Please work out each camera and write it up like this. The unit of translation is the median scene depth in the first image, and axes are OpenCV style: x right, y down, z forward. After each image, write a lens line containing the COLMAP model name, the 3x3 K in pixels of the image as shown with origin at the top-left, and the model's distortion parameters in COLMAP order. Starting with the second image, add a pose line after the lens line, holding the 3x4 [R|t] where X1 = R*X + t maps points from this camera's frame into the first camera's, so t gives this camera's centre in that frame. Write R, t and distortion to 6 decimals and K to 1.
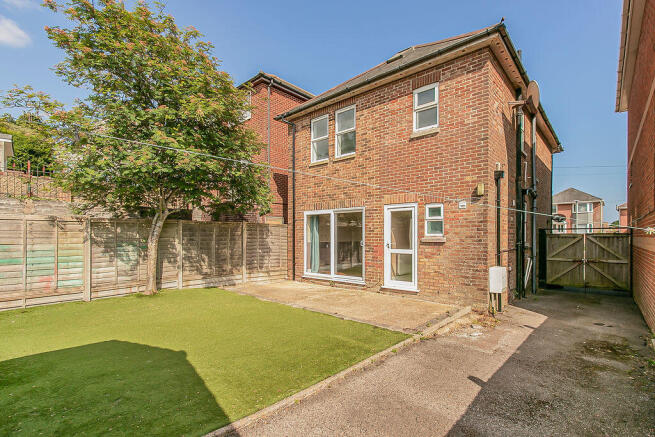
lens RADIAL K [[304.8, 0, 334.4], [0, 304.8, 233.5], [0, 0, 1]] dist [0.003460, 0.000370]
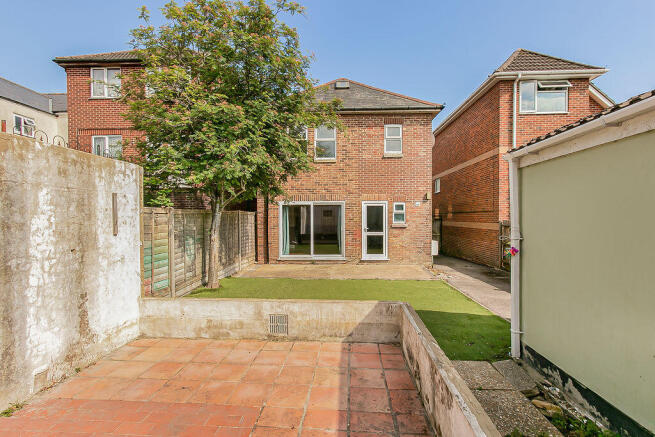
lens RADIAL K [[304.8, 0, 329.2], [0, 304.8, 219.0], [0, 0, 1]] dist [0.003460, 0.000370]
pose [[0.779996, -0.008109, 0.625732, -0.877852], [-0.002049, 0.999878, 0.015511, -0.033972], [-0.625781, -0.013381, 0.779884, 0.008313]]
